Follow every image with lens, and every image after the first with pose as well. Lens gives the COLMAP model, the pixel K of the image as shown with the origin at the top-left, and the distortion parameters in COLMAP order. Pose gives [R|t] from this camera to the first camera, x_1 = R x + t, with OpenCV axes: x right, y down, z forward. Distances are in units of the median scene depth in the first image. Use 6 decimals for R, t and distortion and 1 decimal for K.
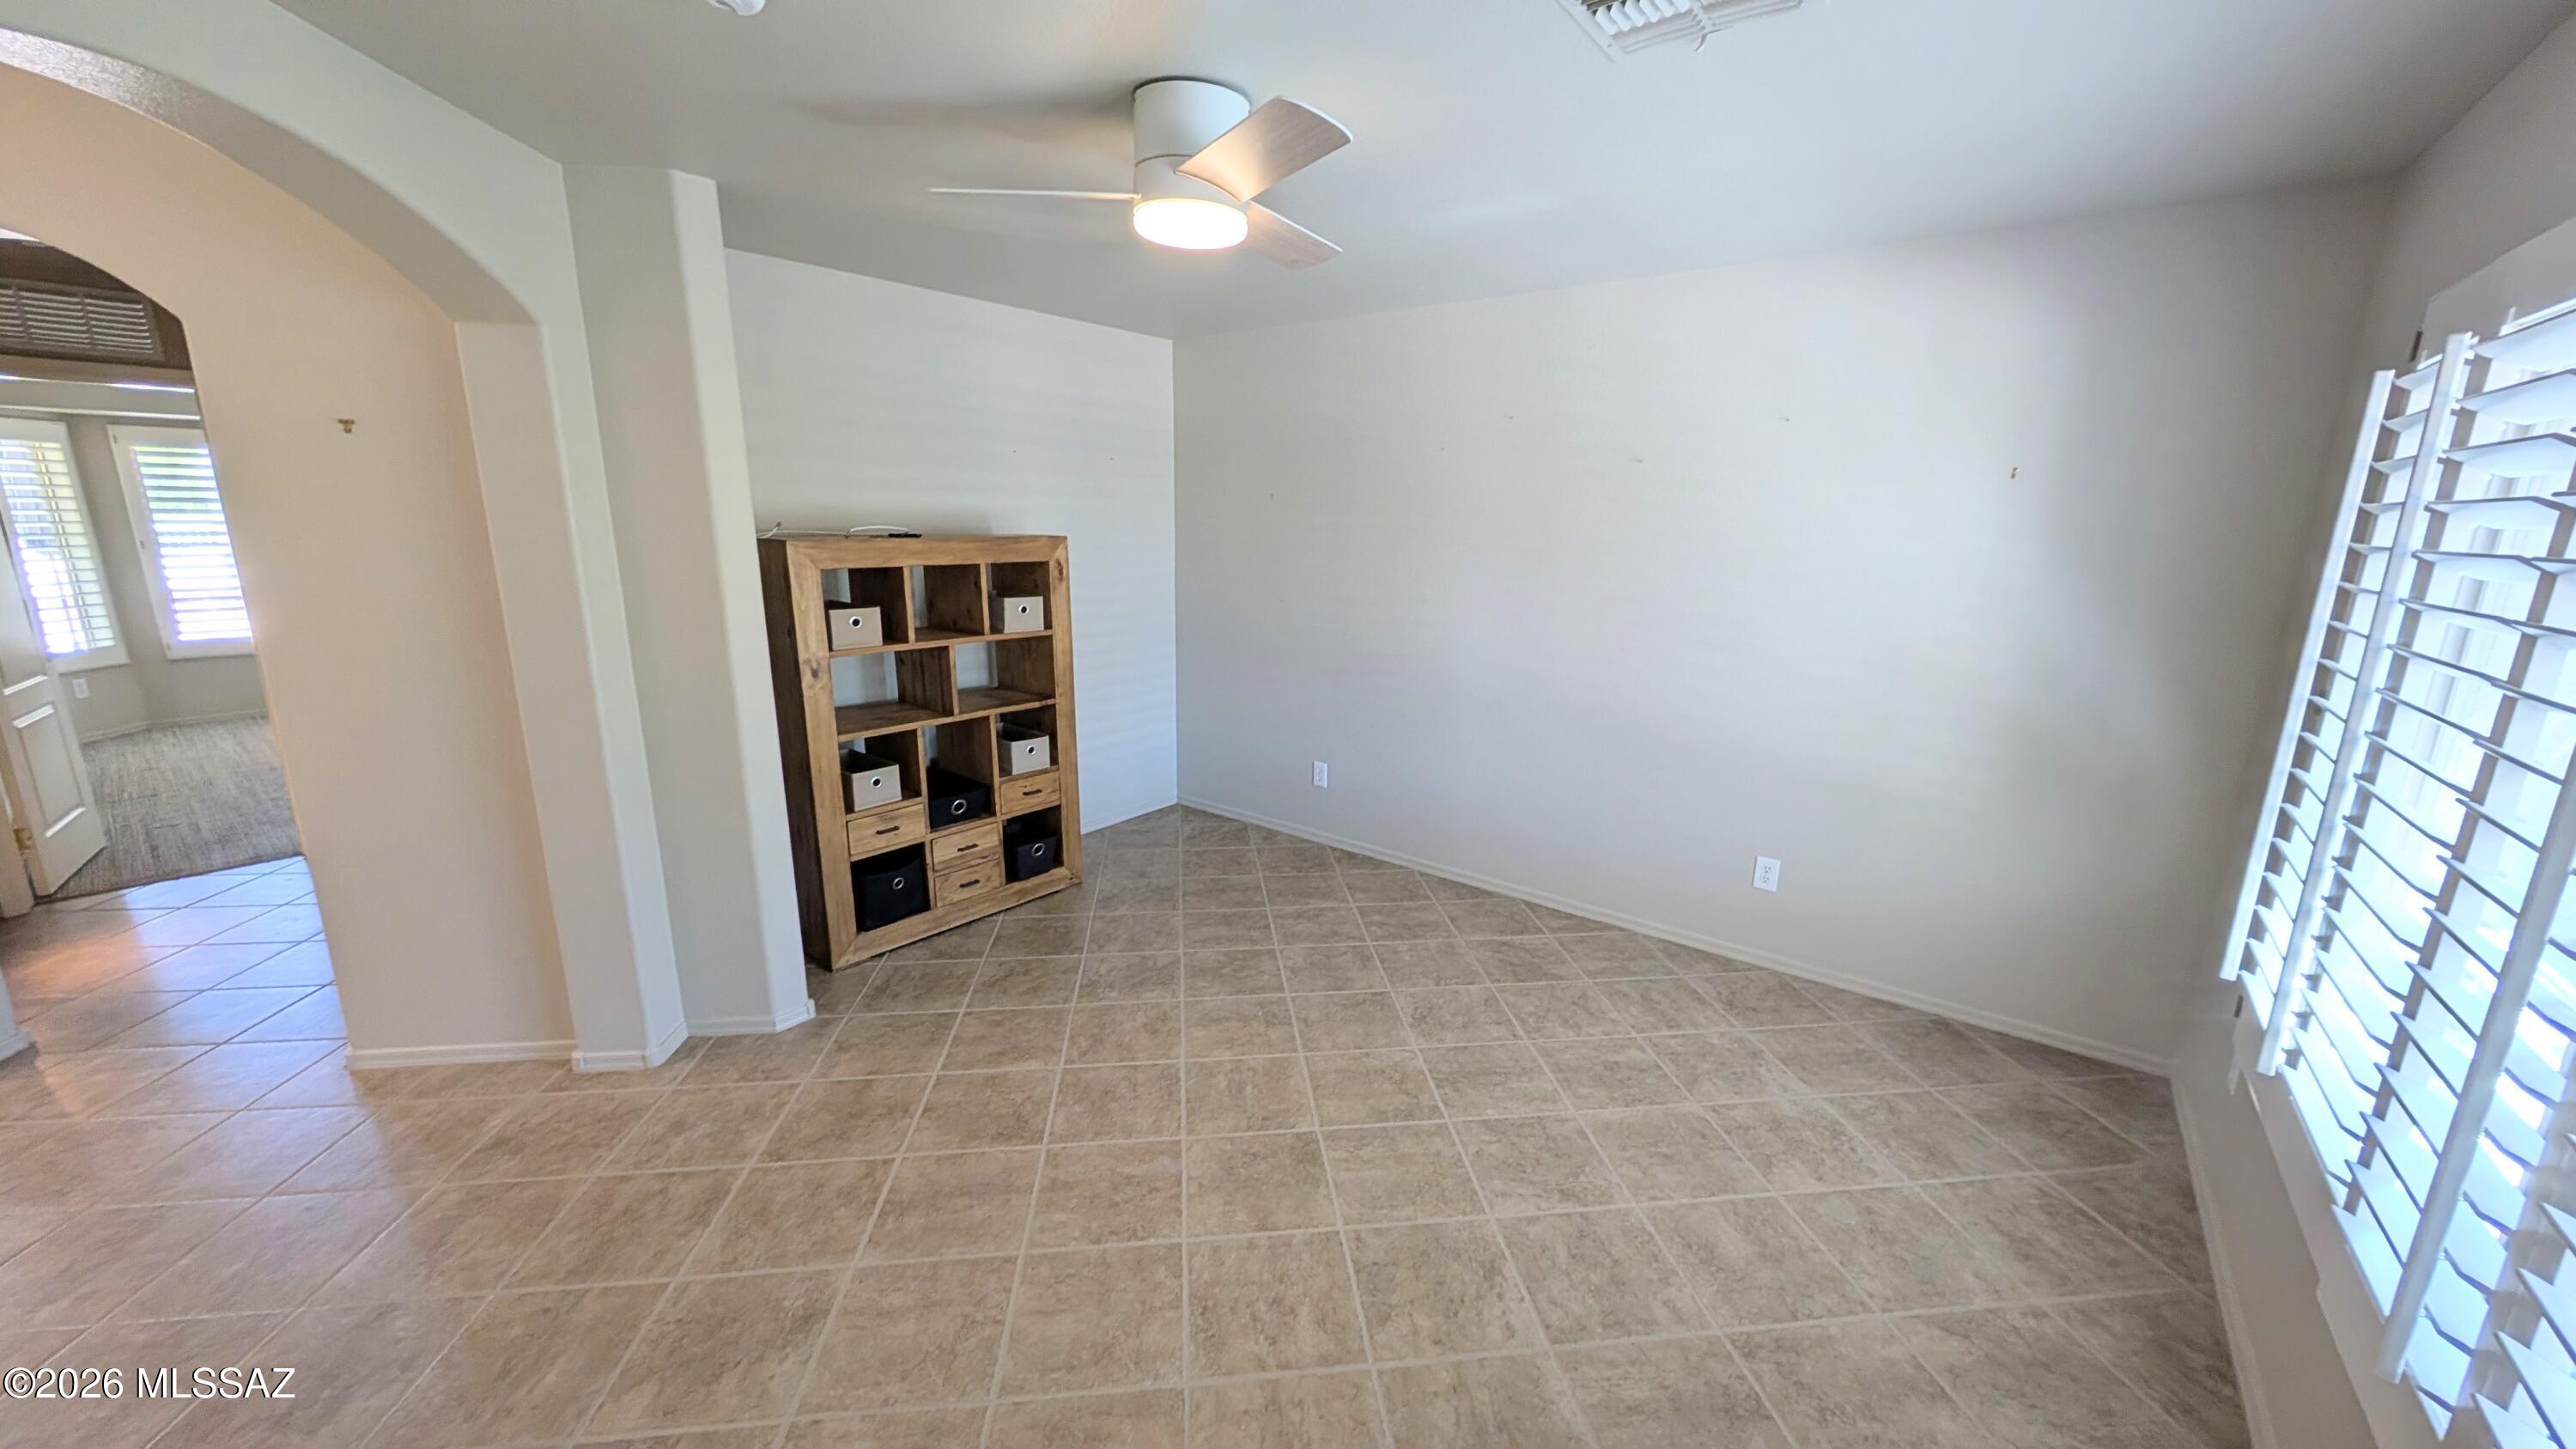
lens RADIAL K [[935.9, 0, 1286.5], [0, 935.9, 722.2], [0, 0, 1]] dist [0.000319, 0.000334]
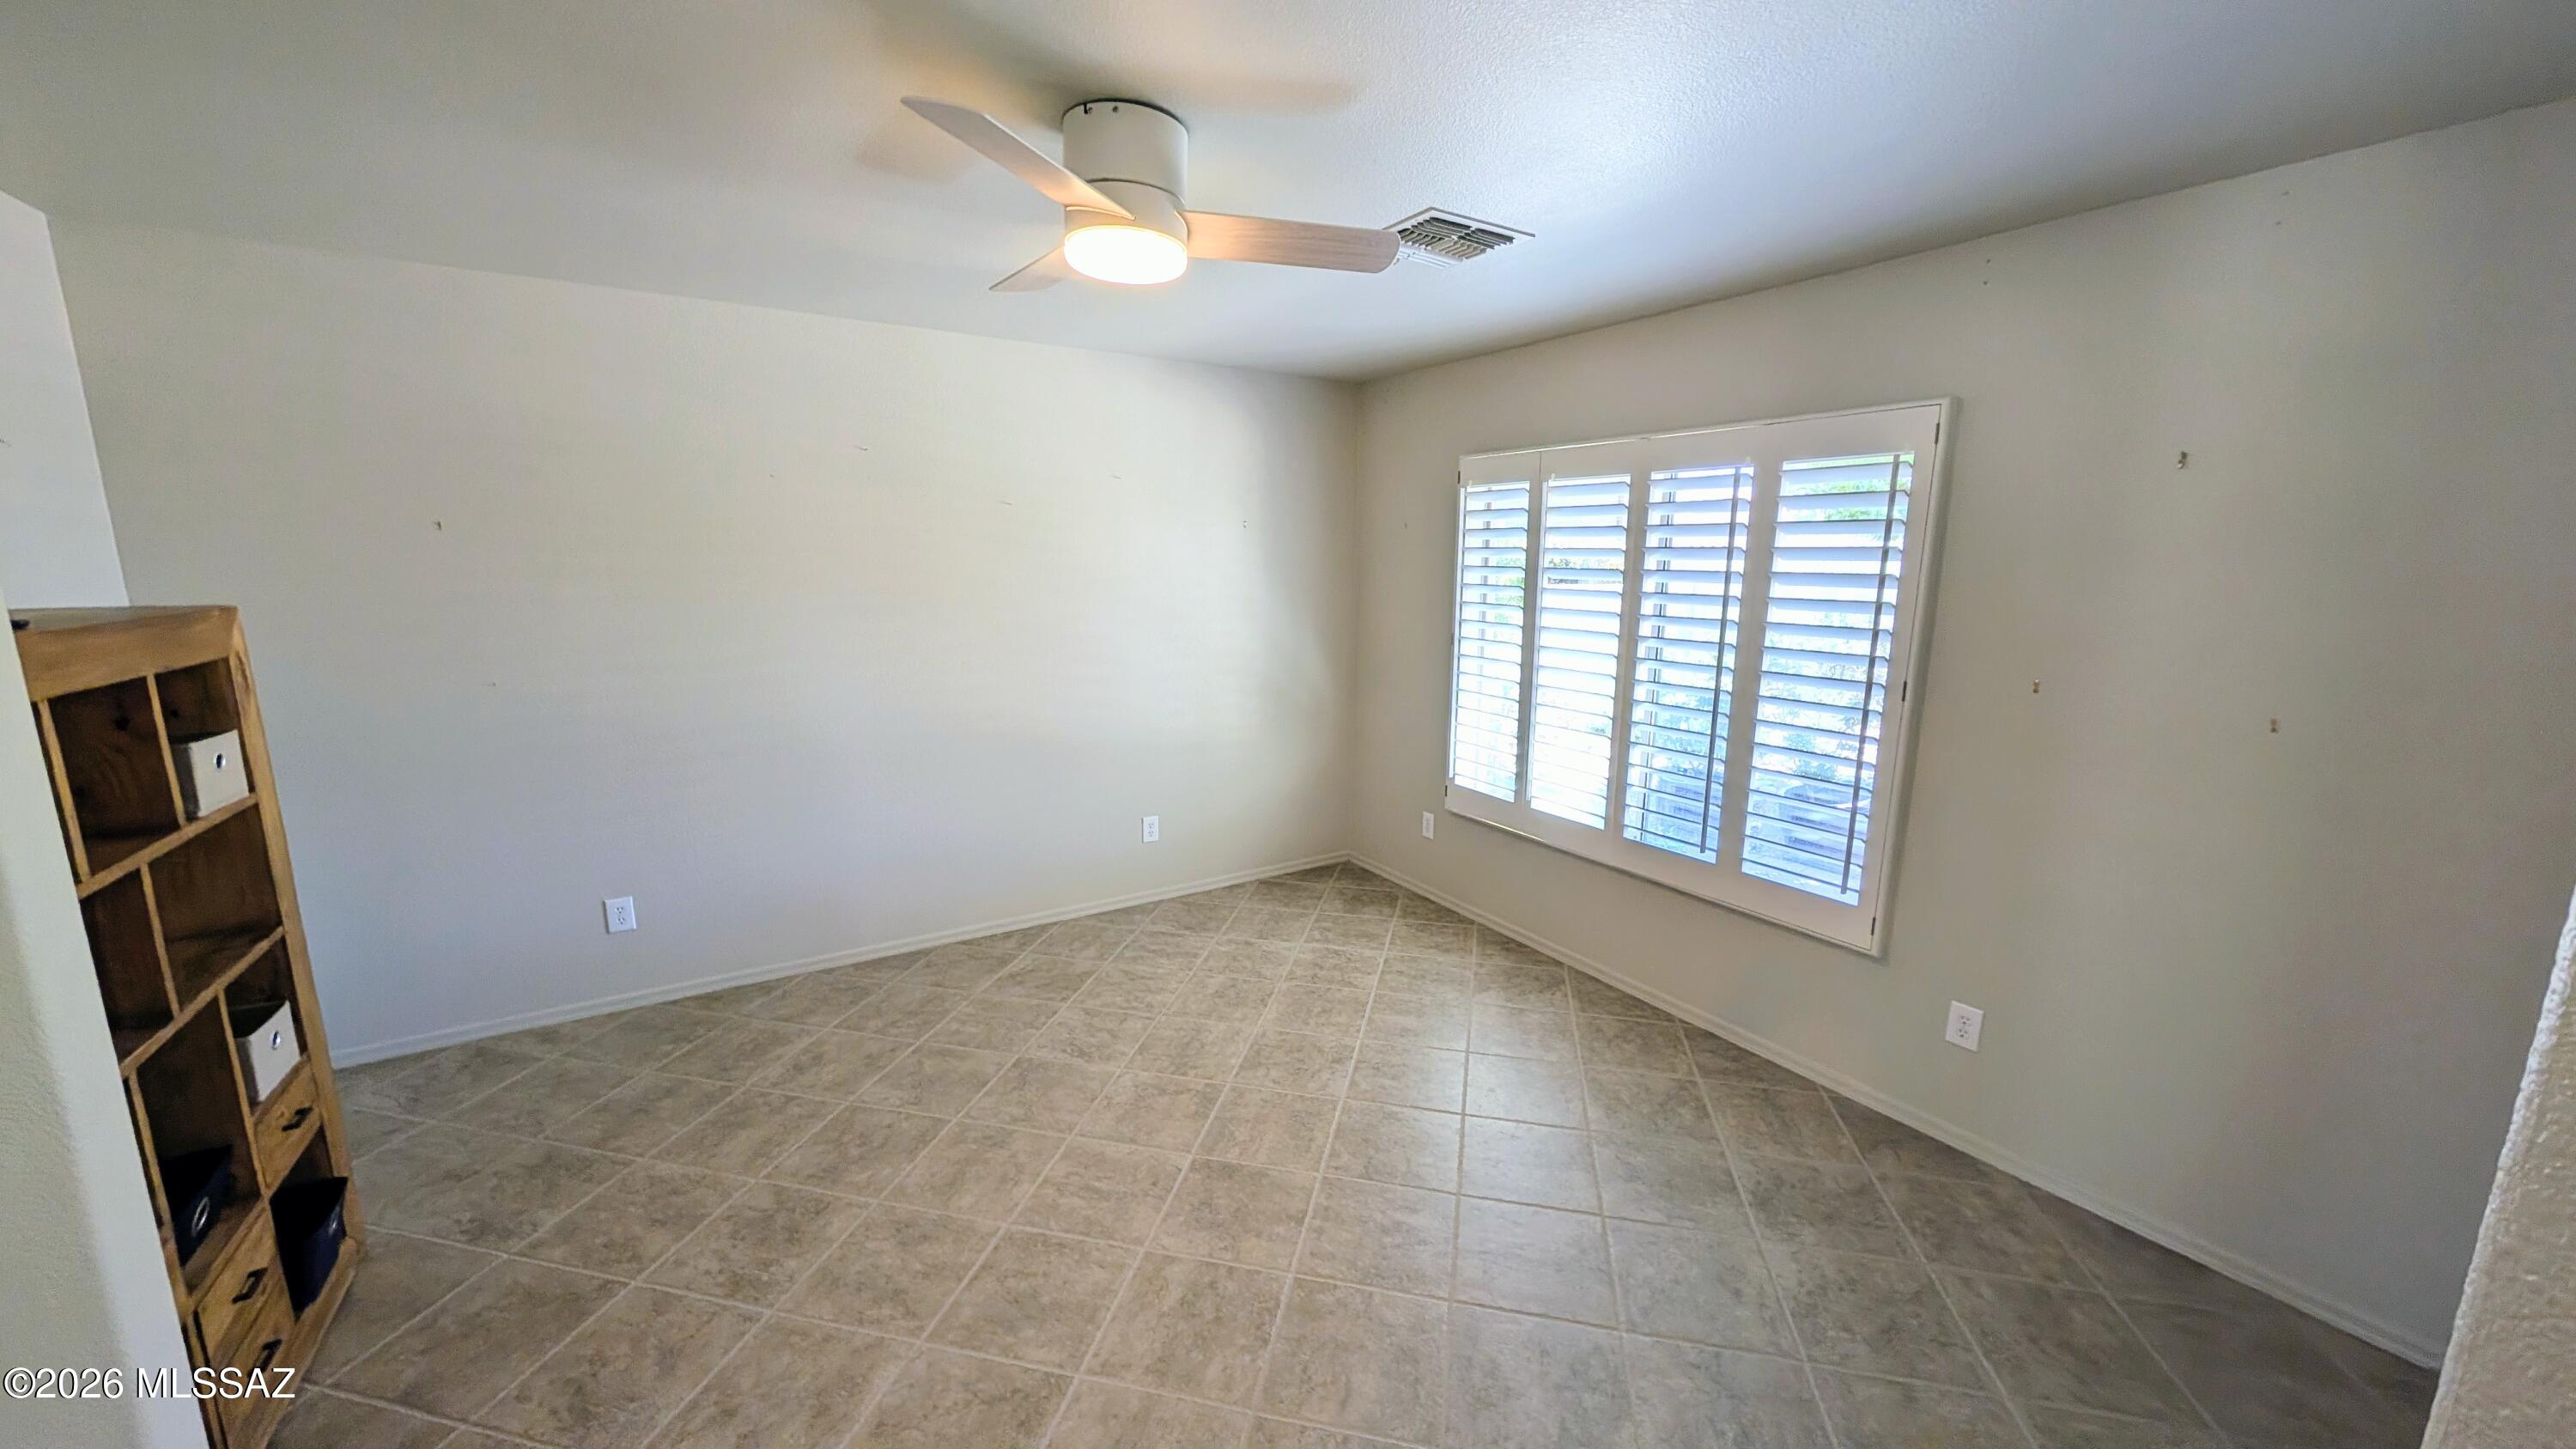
lens RADIAL K [[935.9, 0, 1286.7], [0, 935.9, 729.0], [0, 0, 1]] dist [0.000319, 0.000334]
pose [[0.329356, -0.185896, 0.925725, -0.588305], [0.202816, 0.971471, 0.122924, -0.091409], [-0.922166, 0.147266, 0.357662, 0.348112]]
